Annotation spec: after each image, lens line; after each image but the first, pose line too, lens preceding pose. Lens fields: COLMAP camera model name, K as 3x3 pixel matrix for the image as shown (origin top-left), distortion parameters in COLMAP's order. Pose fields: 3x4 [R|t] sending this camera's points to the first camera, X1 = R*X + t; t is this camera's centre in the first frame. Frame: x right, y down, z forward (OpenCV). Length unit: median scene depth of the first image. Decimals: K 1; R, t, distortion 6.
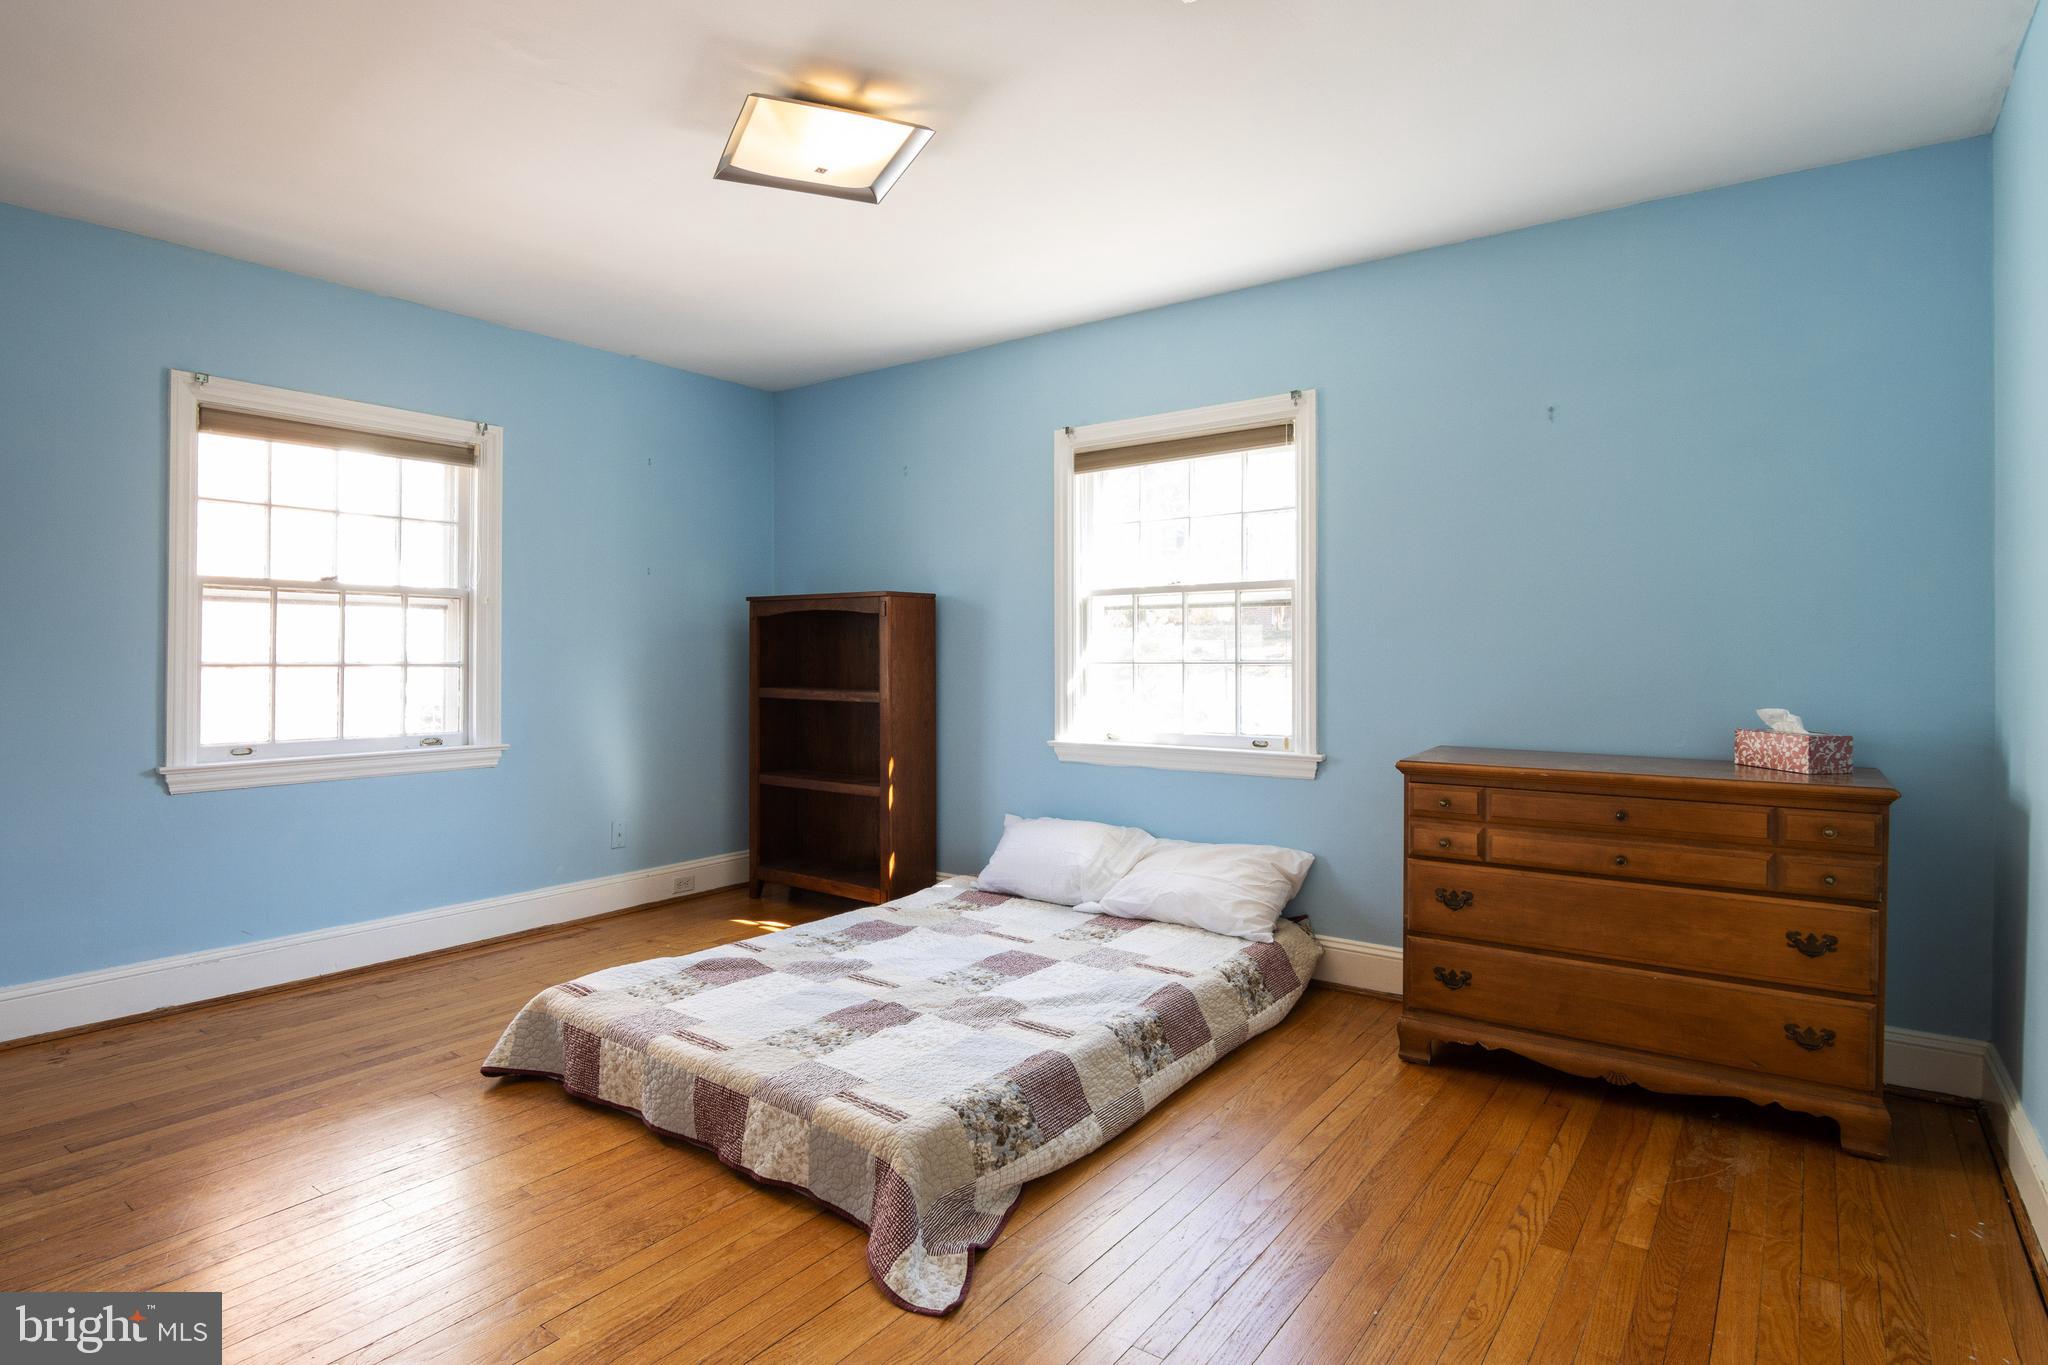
lens RADIAL K [[1055.6, 0, 1015.3], [0, 1055.6, 653.0], [0, 0, 1]] dist [0.000685, -0.014803]
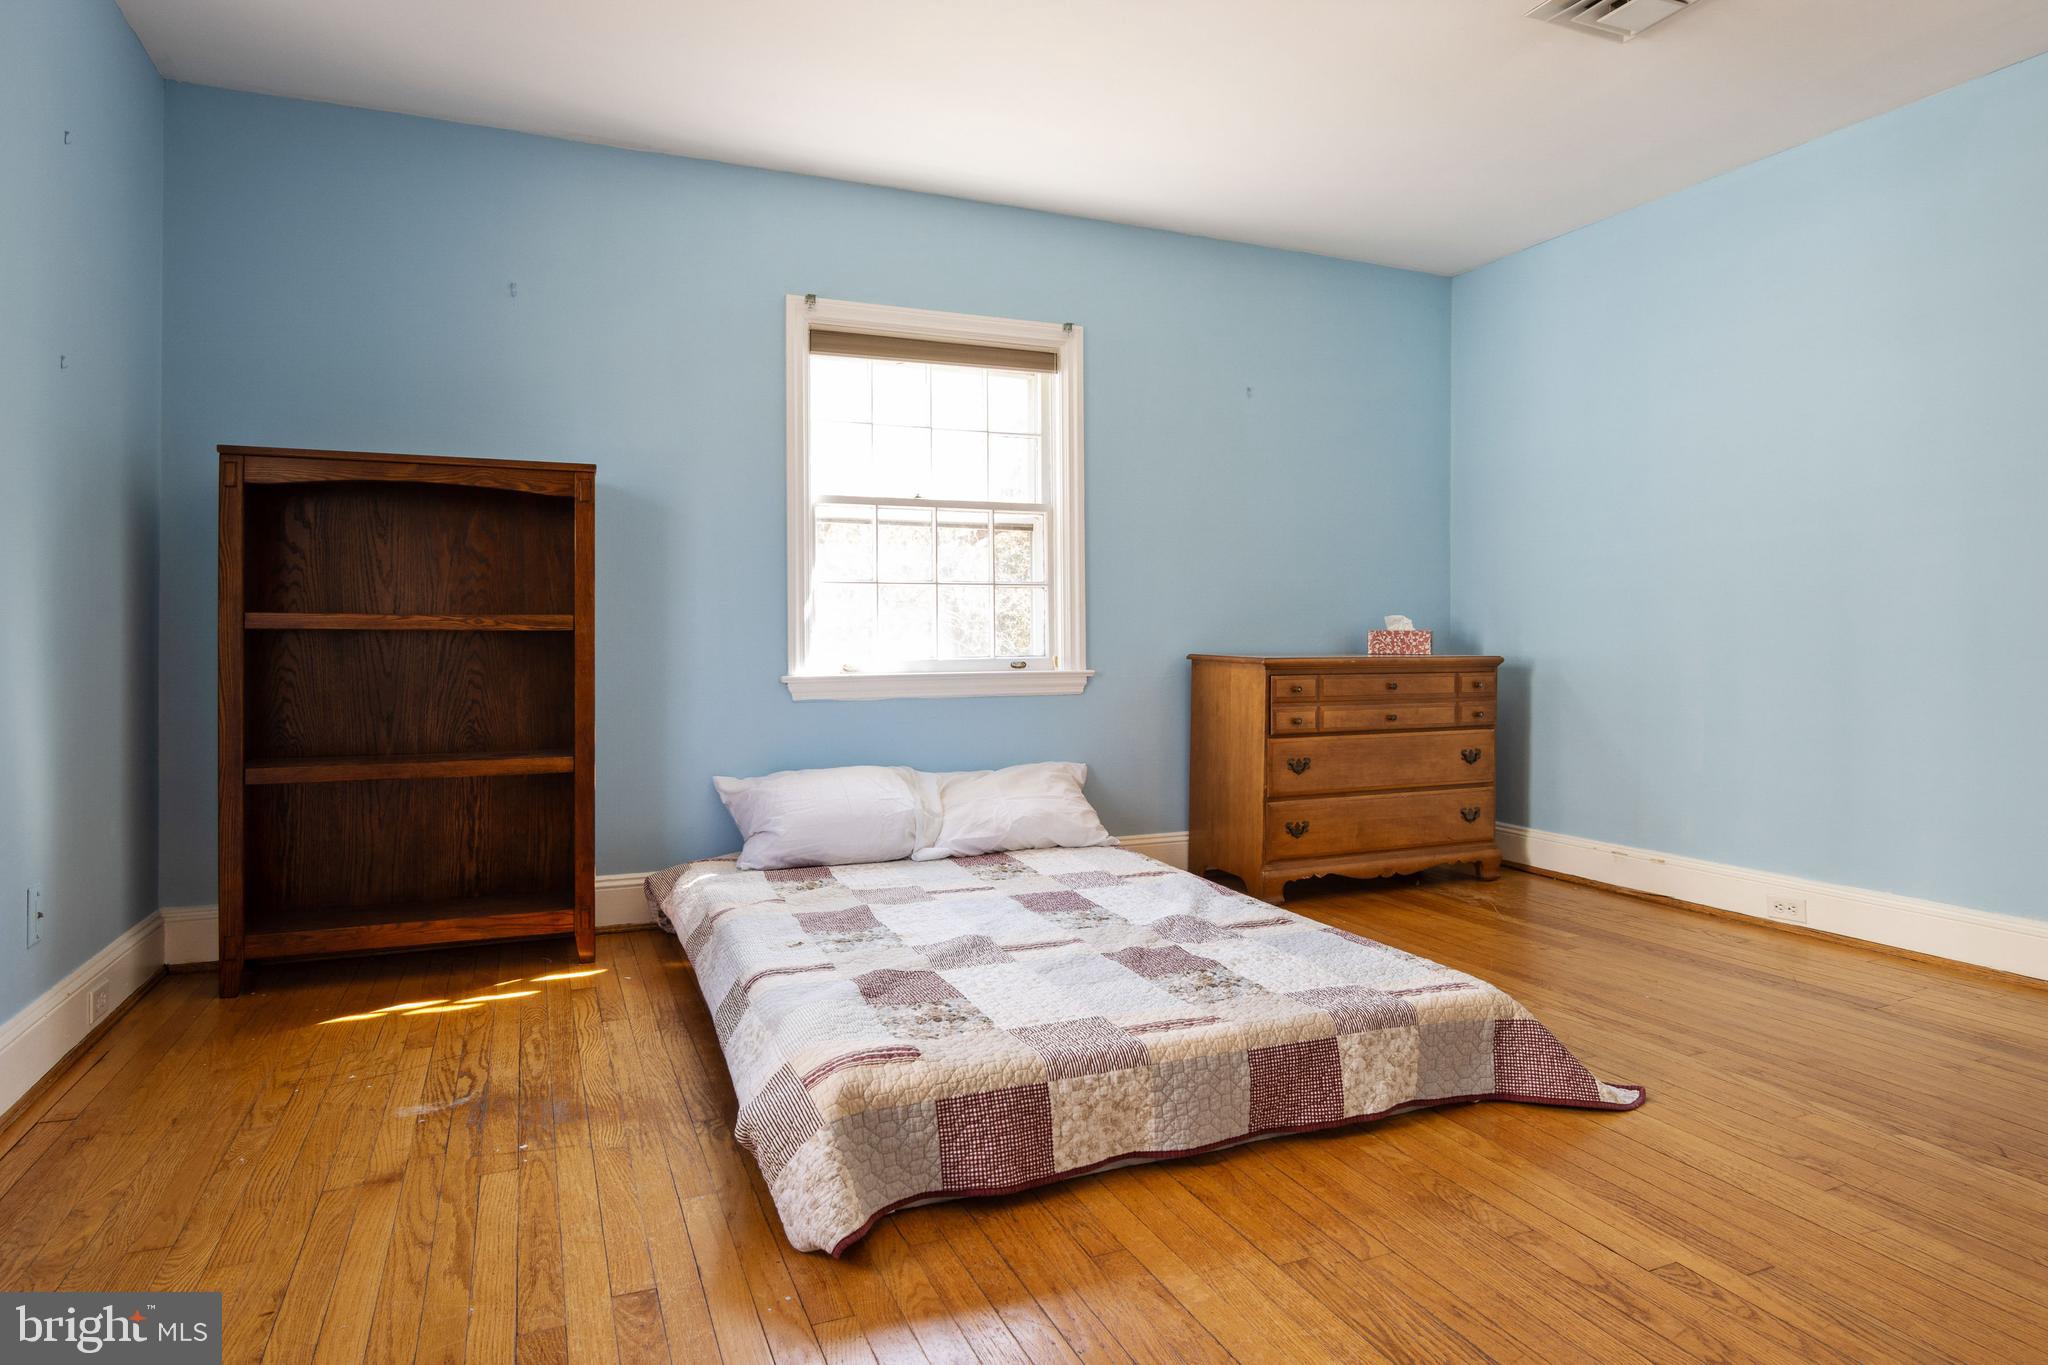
lens RADIAL K [[1131.5, 0, 1005.5], [0, 1131.5, 642.0], [0, 0, 1]] dist [0.001677, -0.015145]
pose [[0.514535, -0.003012, 0.857464, -0.816084], [0.001002, 0.999995, 0.002912, 0.071287], [-0.857469, -0.000639, 0.514535, 0.533480]]
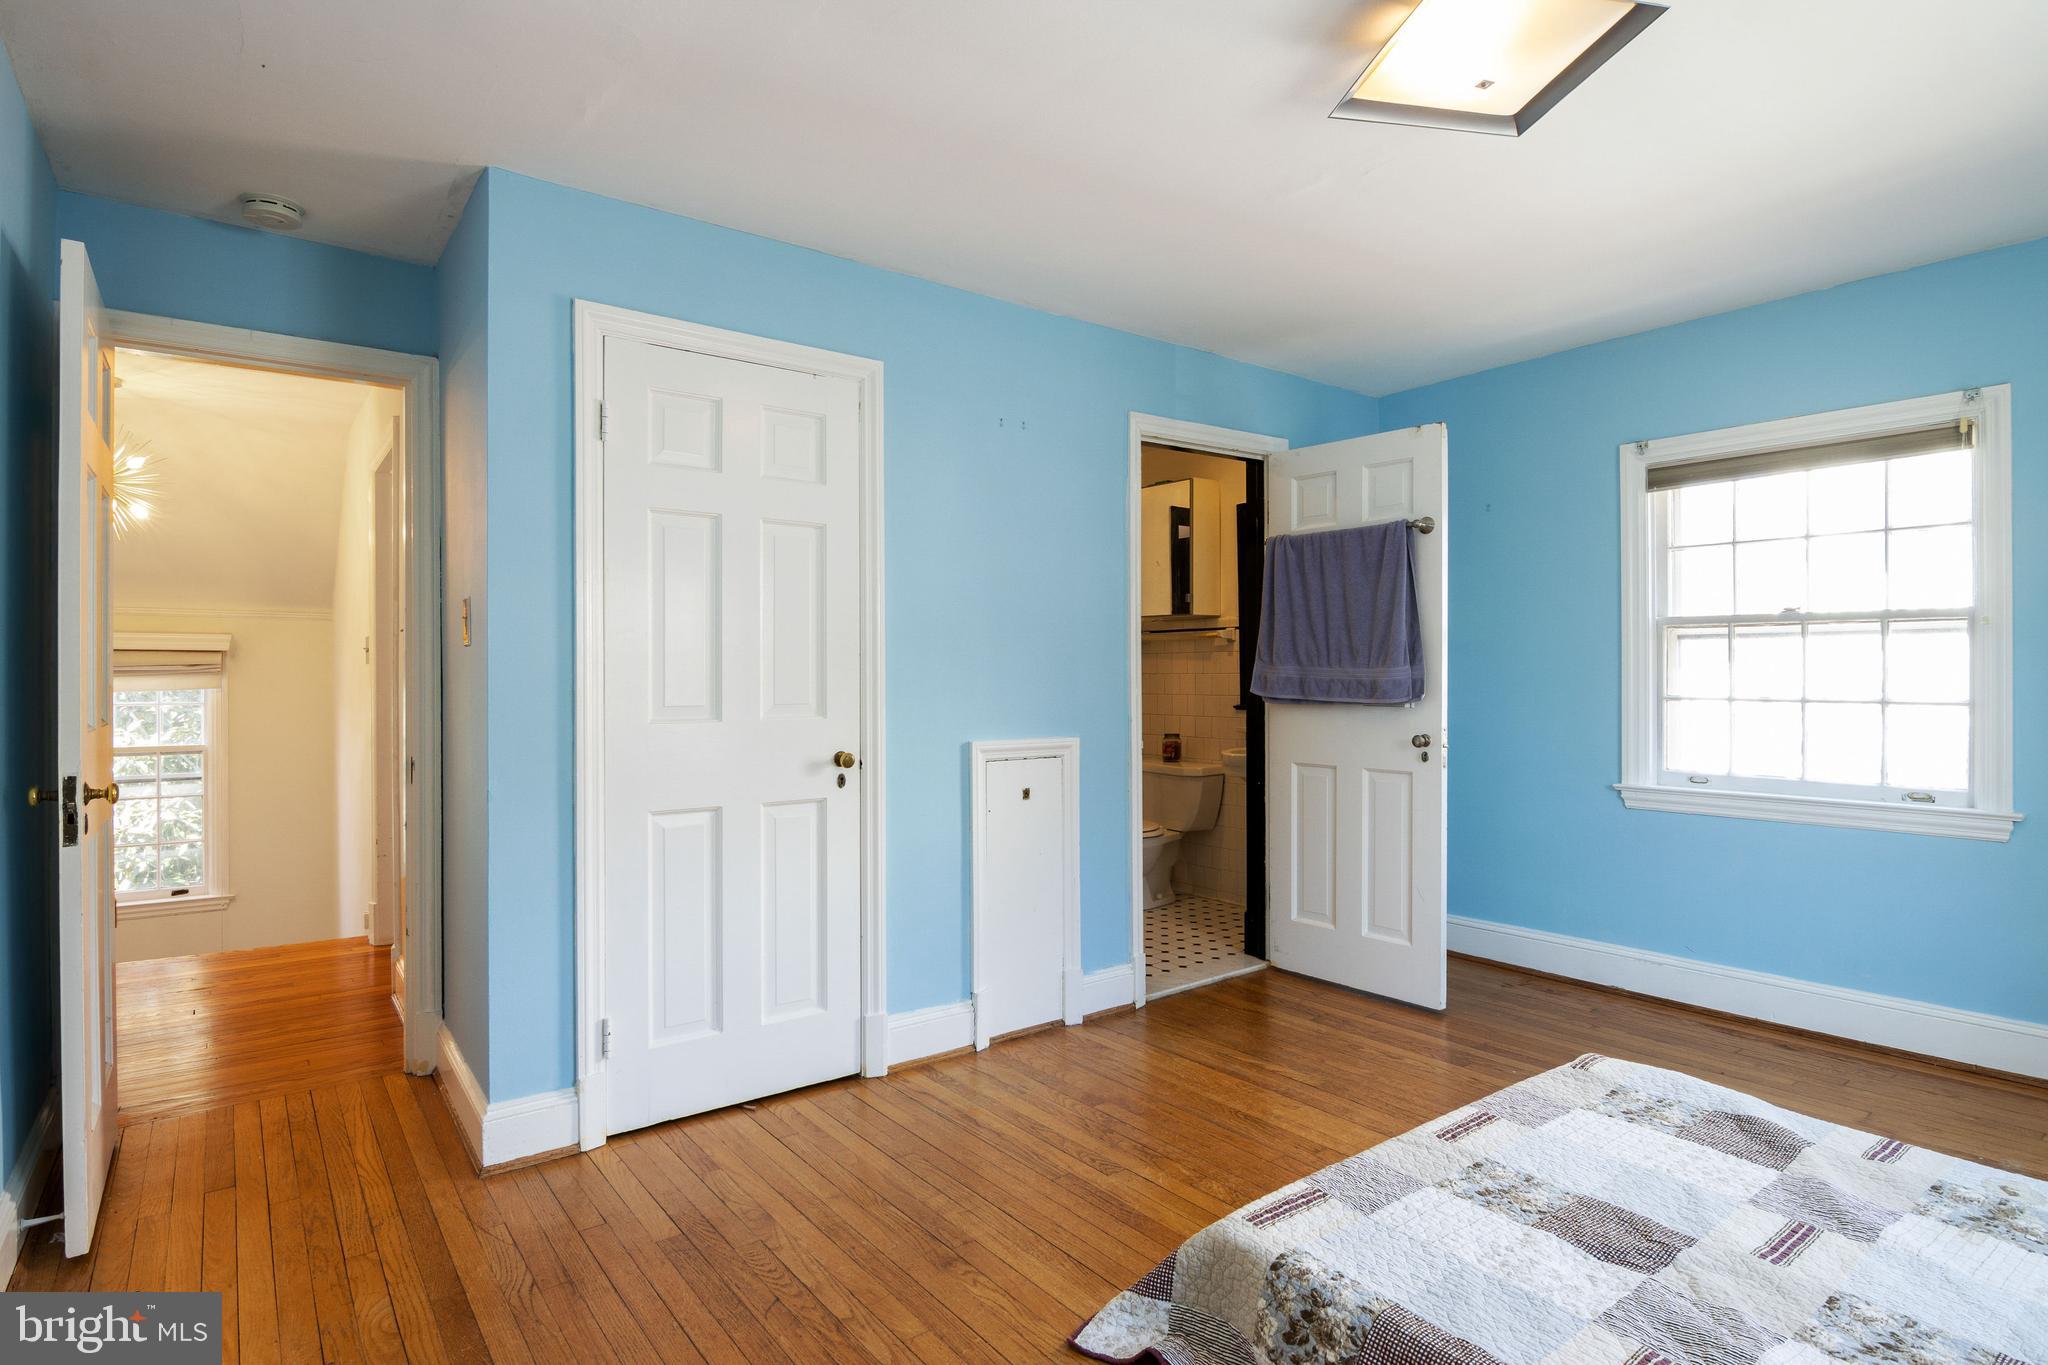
lens RADIAL K [[1054.0, 0, 1024.0], [0, 1054.0, 682.5], [0, 0, 1]] dist [-0.002102, -0.000371]
pose [[-0.276075, 0.003165, -0.961131, 0.514936], [0.001148, 0.999995, 0.002963, -0.009564], [0.961136, -0.000285, -0.276077, 0.686156]]
